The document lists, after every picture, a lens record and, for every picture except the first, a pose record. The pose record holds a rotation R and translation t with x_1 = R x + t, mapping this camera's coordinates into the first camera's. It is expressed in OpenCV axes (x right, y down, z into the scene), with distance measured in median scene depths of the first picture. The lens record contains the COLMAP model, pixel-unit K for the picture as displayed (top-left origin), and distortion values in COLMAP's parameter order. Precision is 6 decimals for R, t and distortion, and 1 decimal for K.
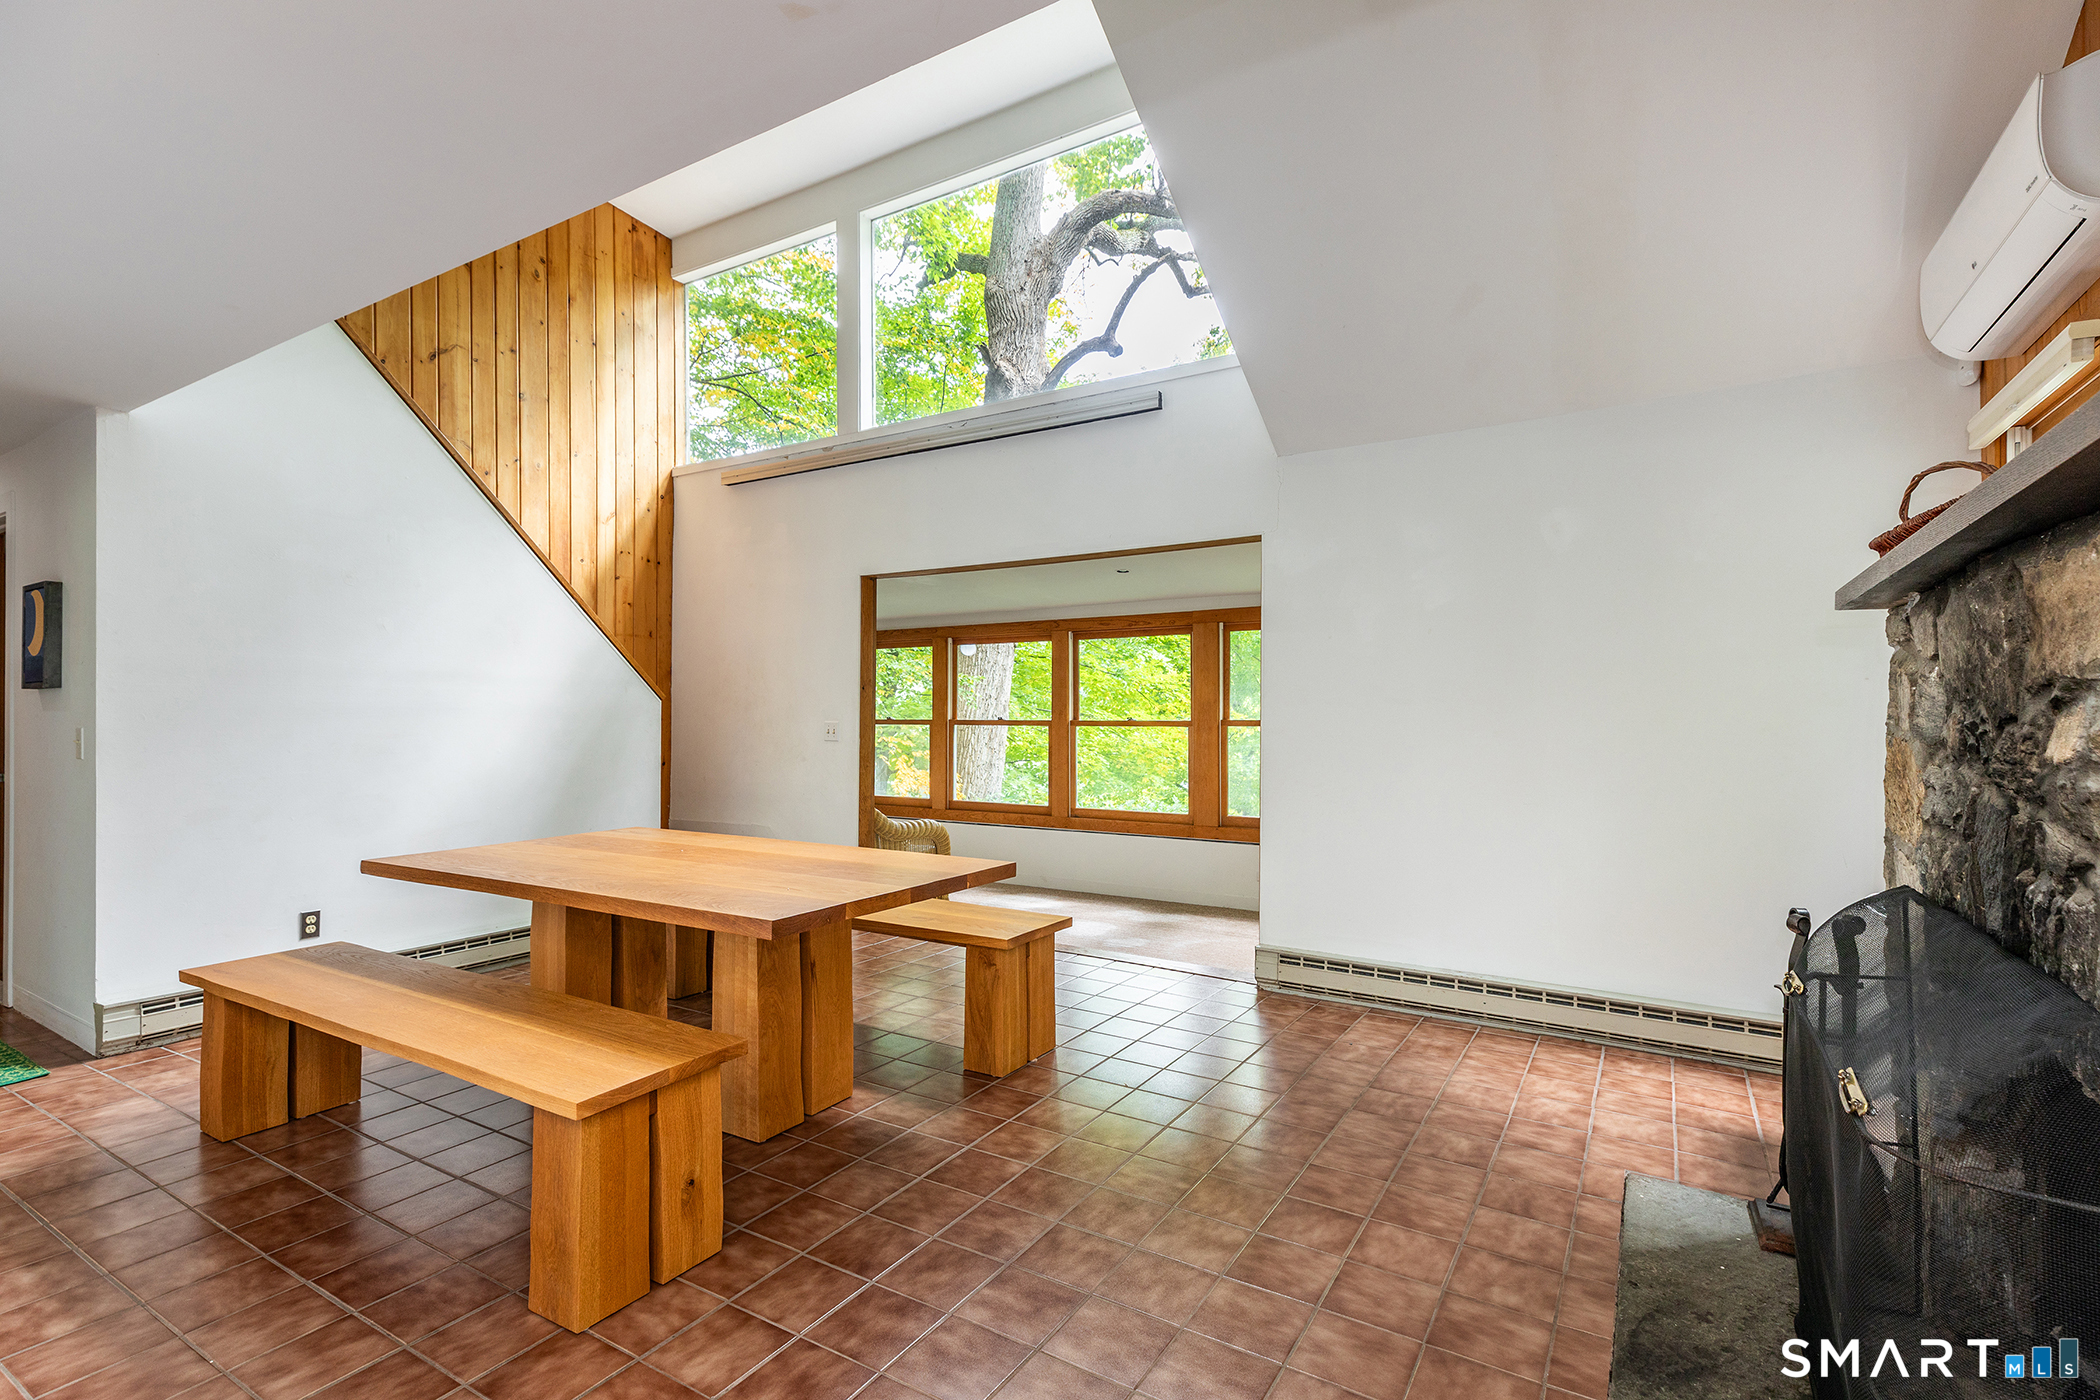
lens RADIAL K [[953.6, 0, 1071.9], [0, 953.6, 710.8], [0, 0, 1]] dist [0.003503, 0.000271]
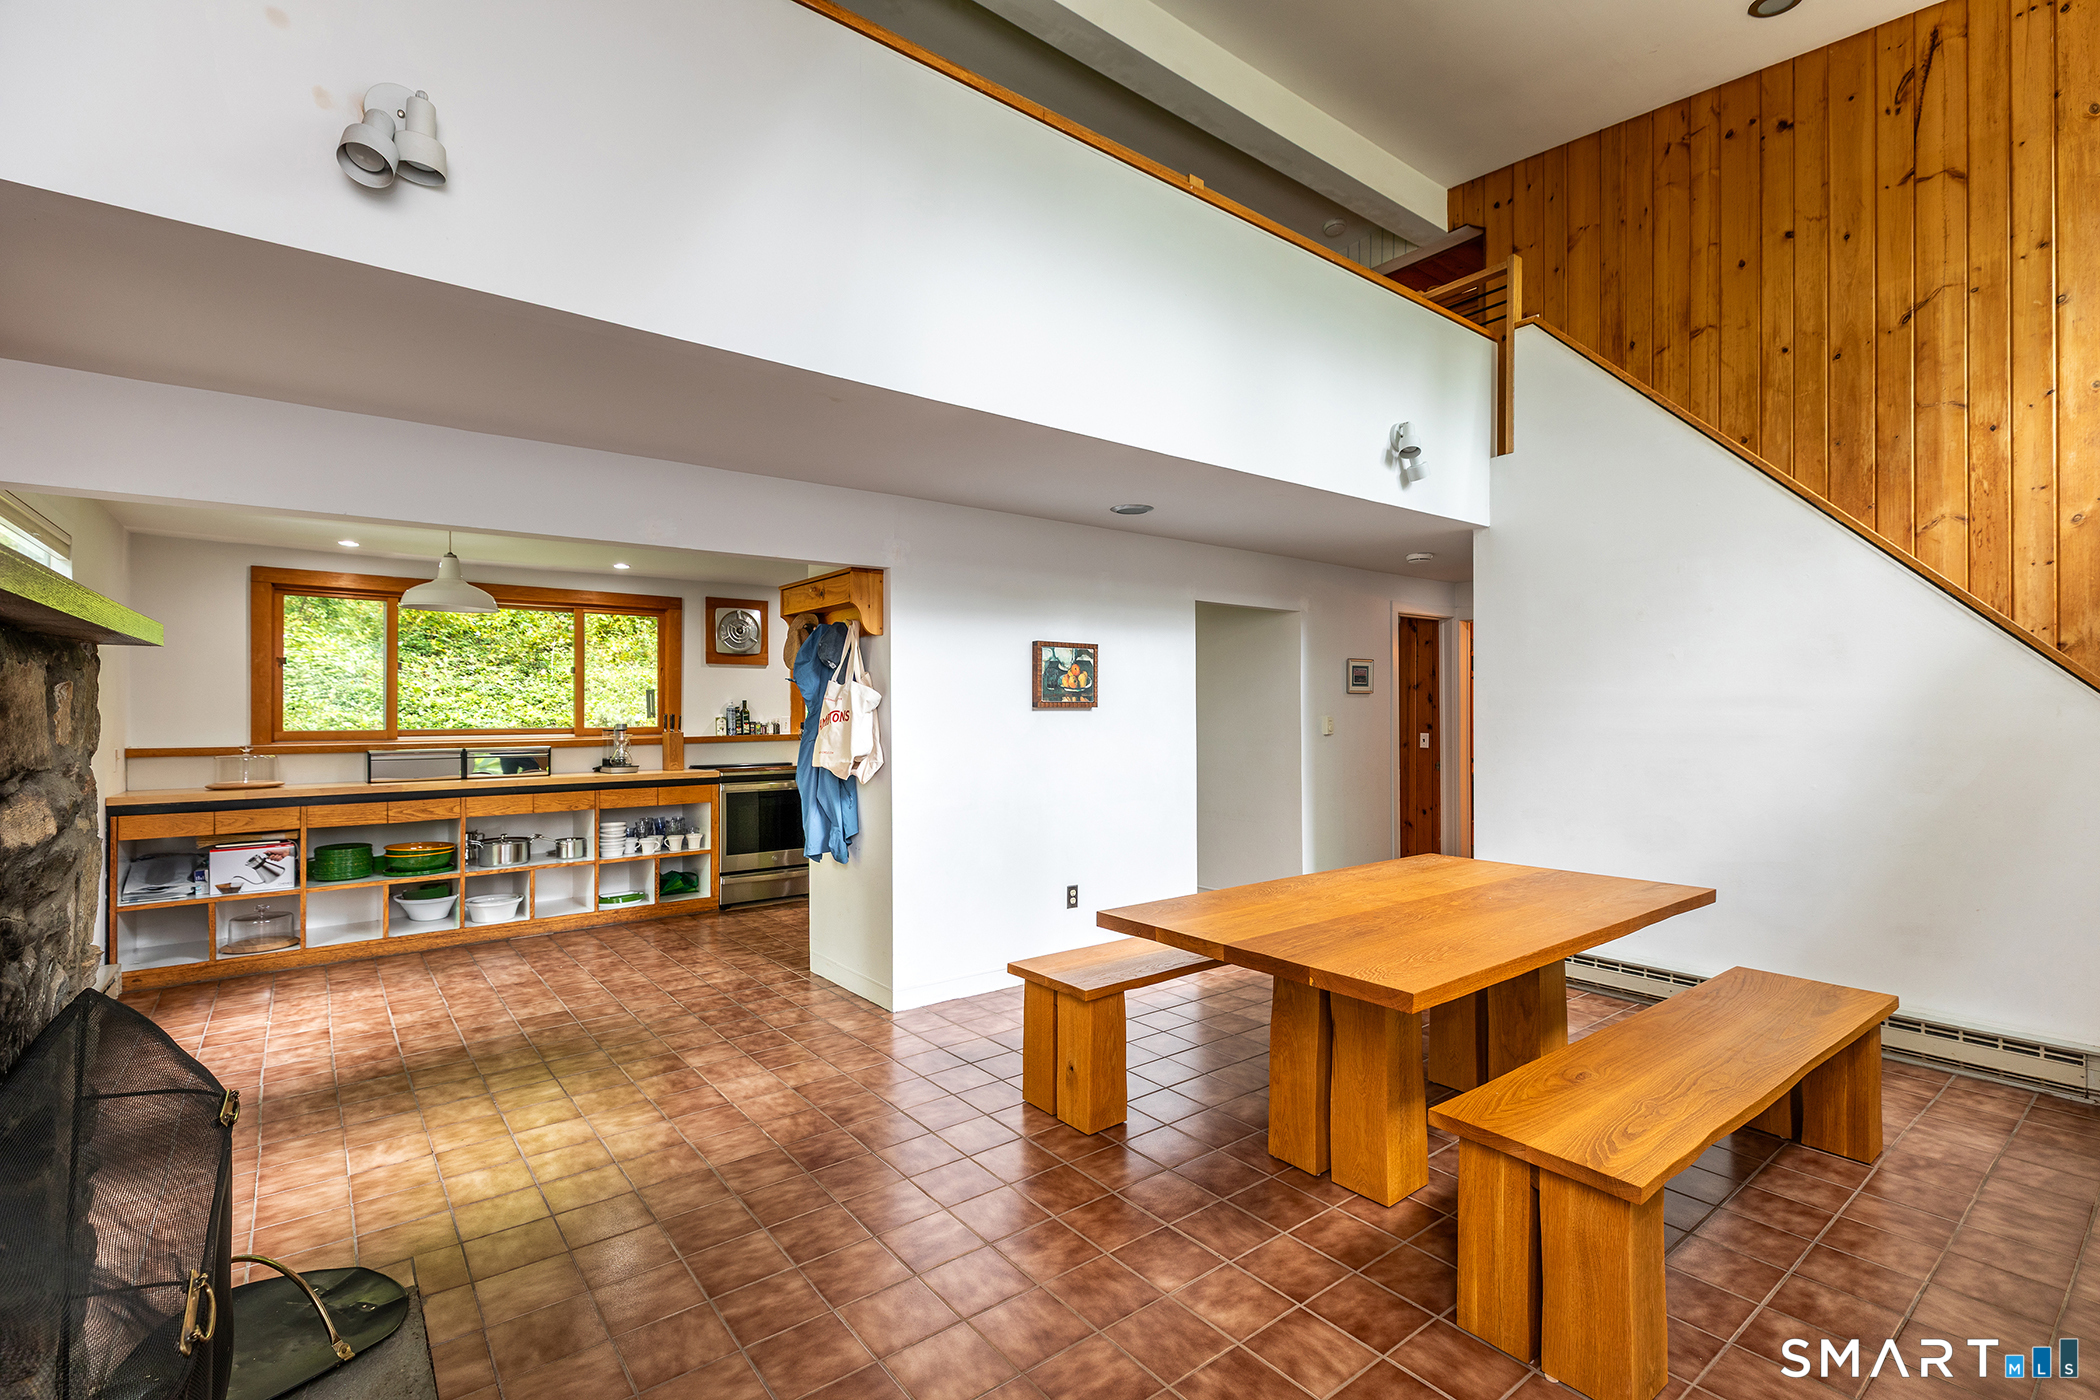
lens RADIAL K [[953.6, 0, 1060.1], [0, 953.6, 705.4], [0, 0, 1]] dist [0.003503, 0.000271]
pose [[-0.360812, -0.002313, -0.932636, 0.739443], [0.000668, 0.999996, -0.002739, -0.047969], [0.932638, -0.001612, -0.360809, 1.136658]]
